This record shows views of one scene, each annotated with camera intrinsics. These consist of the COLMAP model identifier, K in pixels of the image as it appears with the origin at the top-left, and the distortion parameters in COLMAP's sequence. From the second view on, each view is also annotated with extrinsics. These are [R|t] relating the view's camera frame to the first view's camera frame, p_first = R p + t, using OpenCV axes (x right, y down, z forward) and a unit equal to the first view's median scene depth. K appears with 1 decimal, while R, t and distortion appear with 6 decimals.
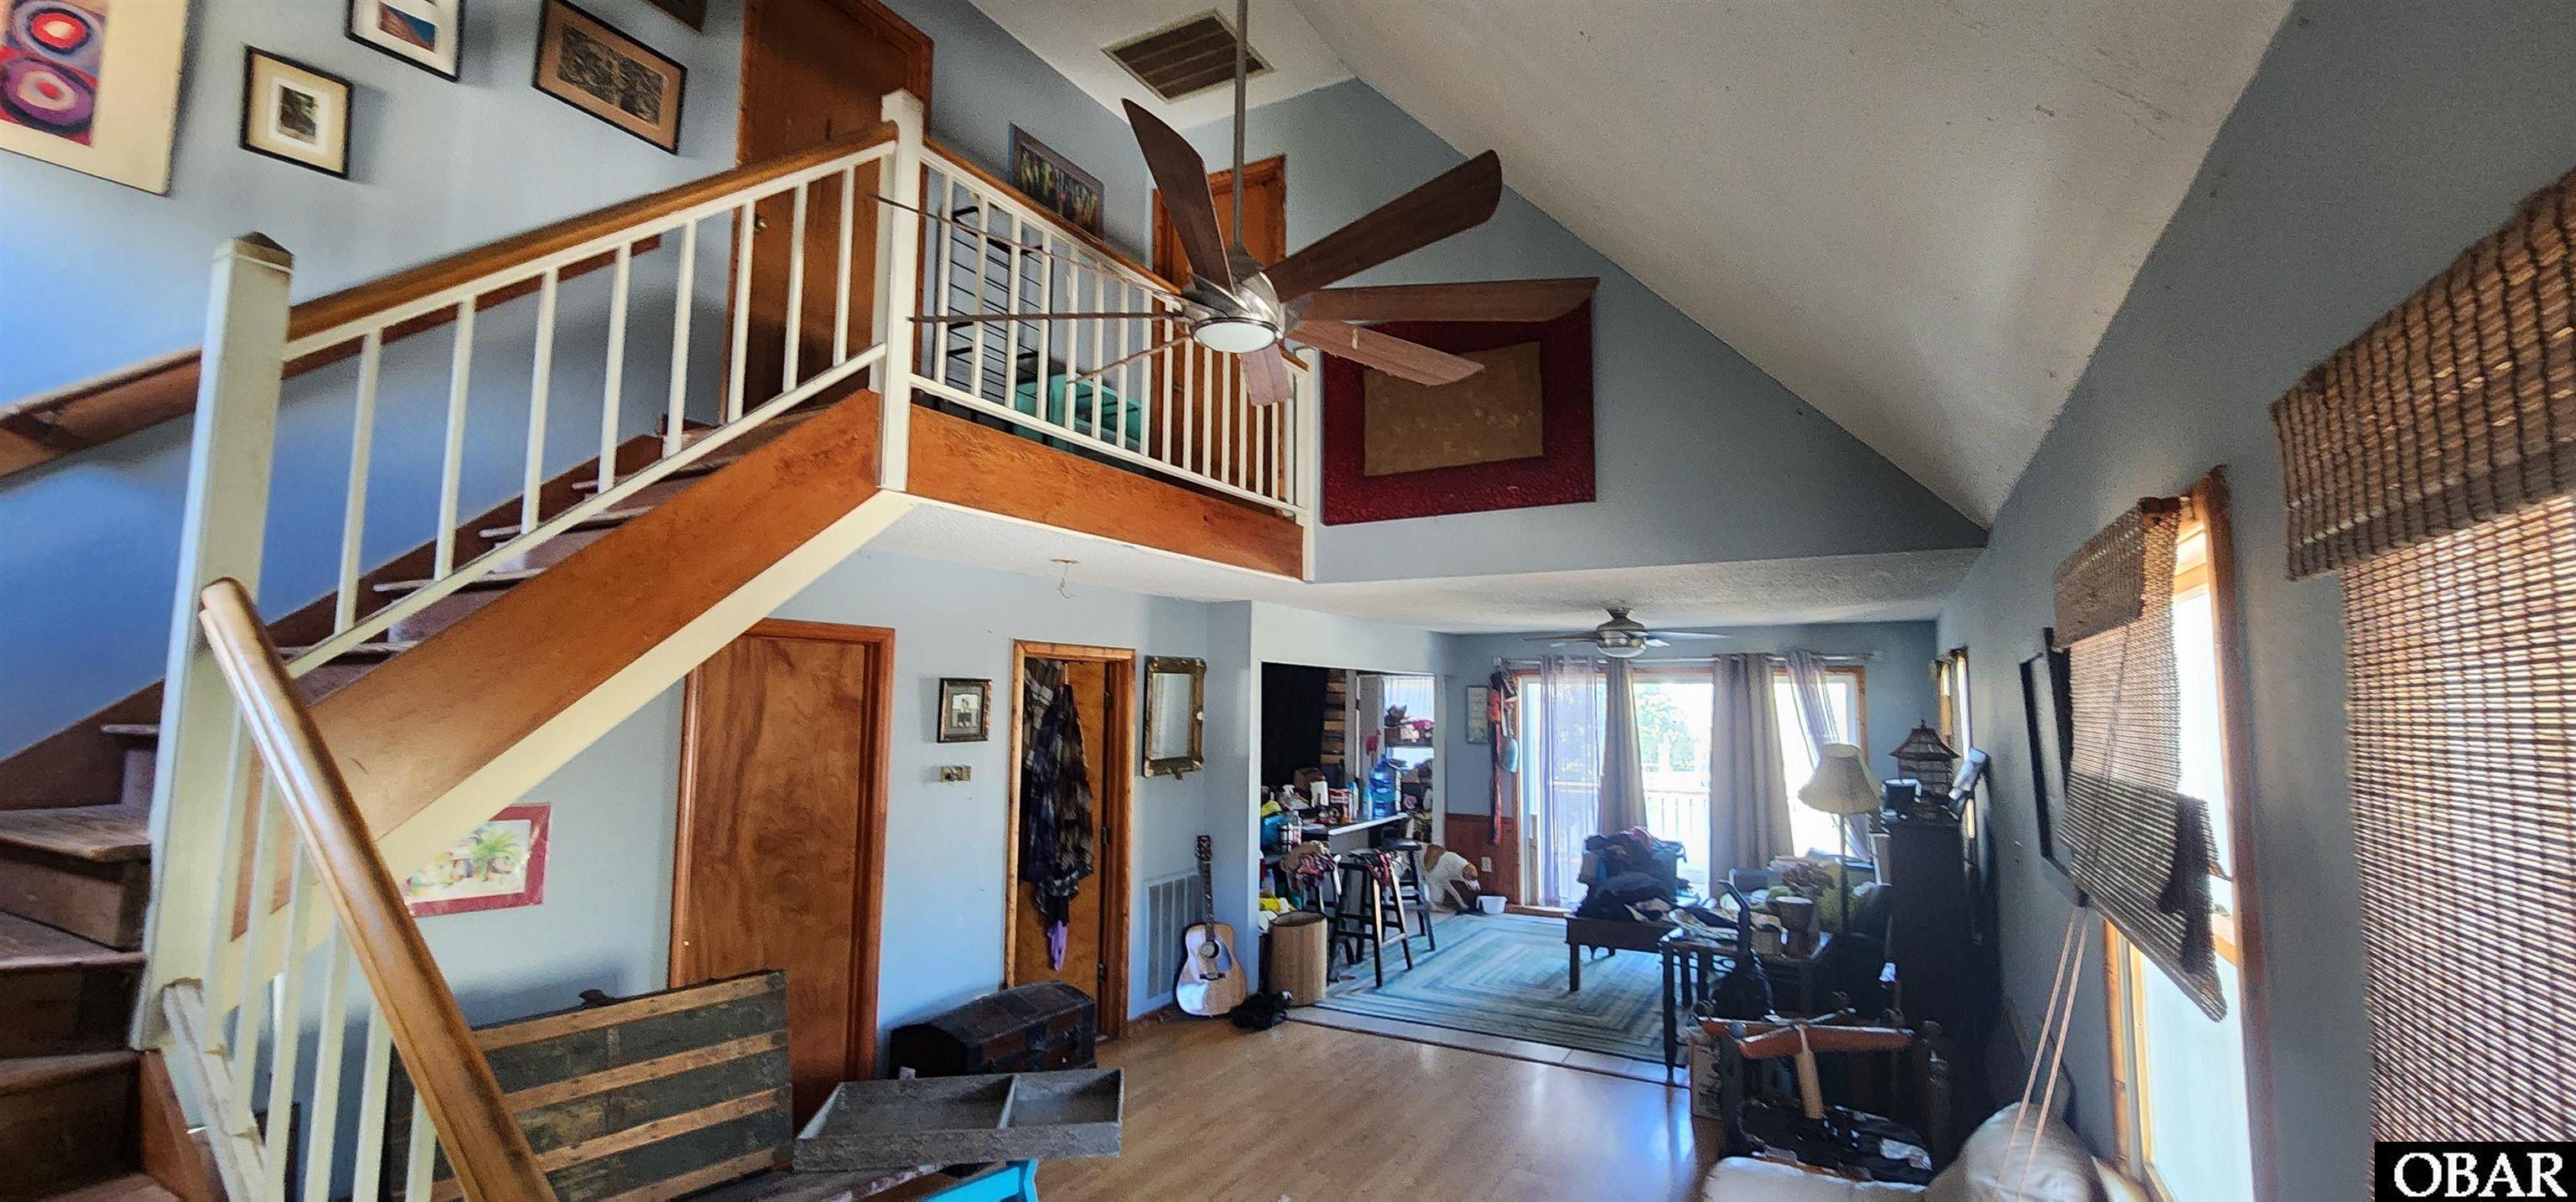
lens RADIAL K [[1067.9, 0, 1301.8], [0, 1067.9, 600.6], [0, 0, 1]] dist [-0.003258, 0.000393]
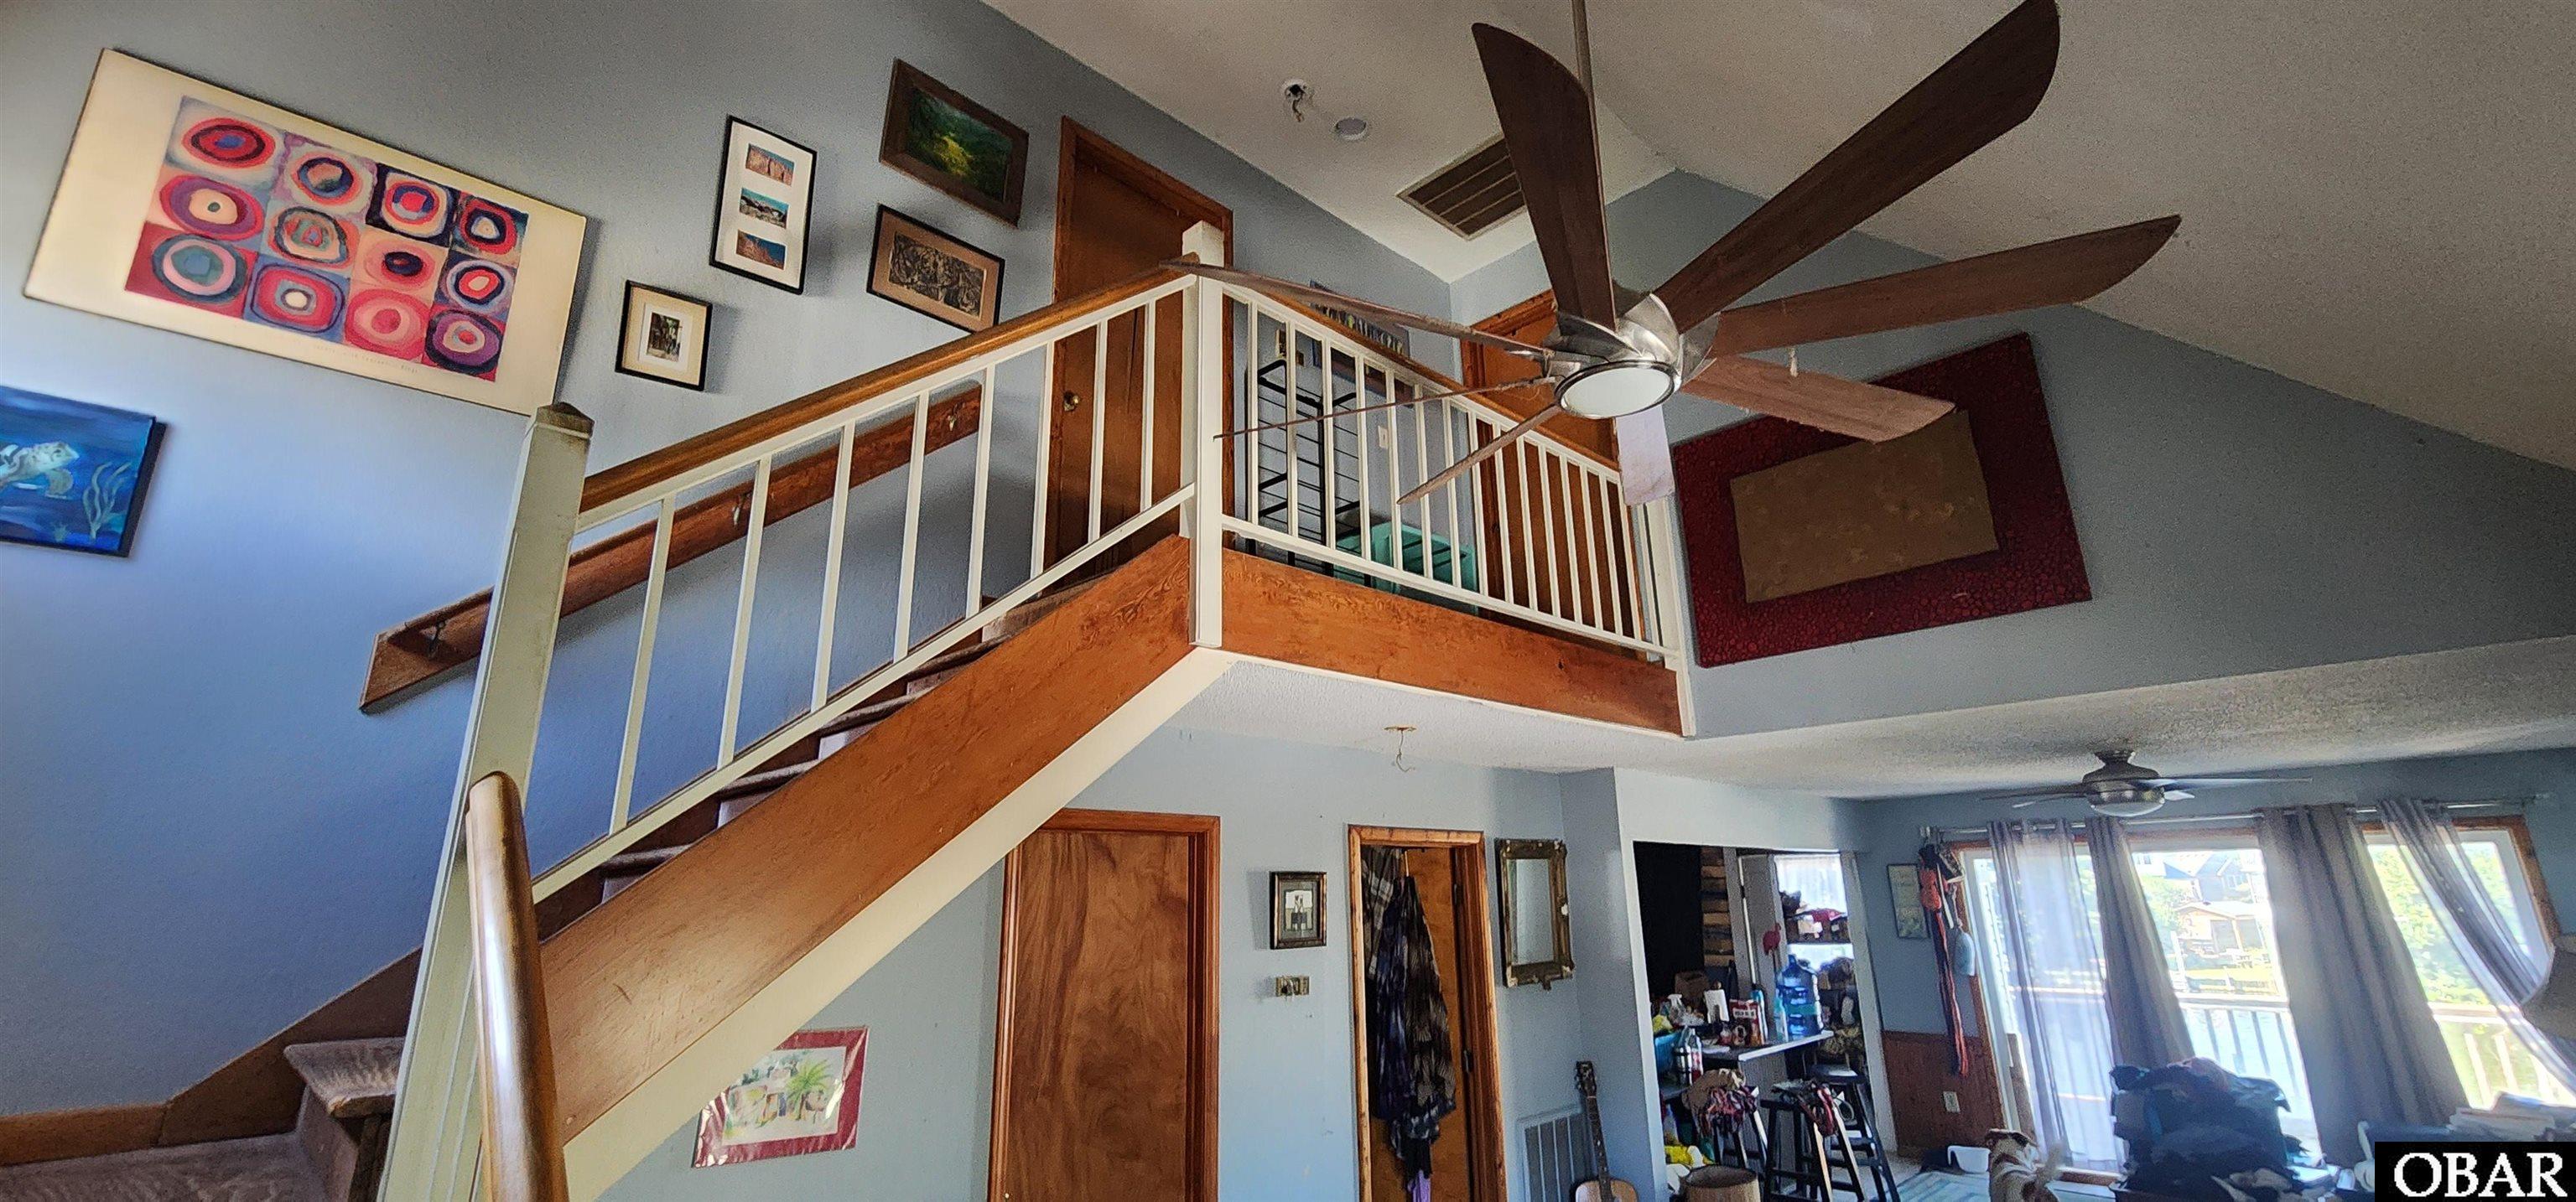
lens RADIAL K [[1083.0, 0, 1297.8], [0, 1083.0, 587.7], [0, 0, 1]] dist [0.000114, 0.000408]
pose [[0.954914, -0.105454, -0.277523, -0.039486], [0.053090, 0.980376, -0.189851, 0.011873], [0.292097, 0.166558, 0.941774, 0.113108]]
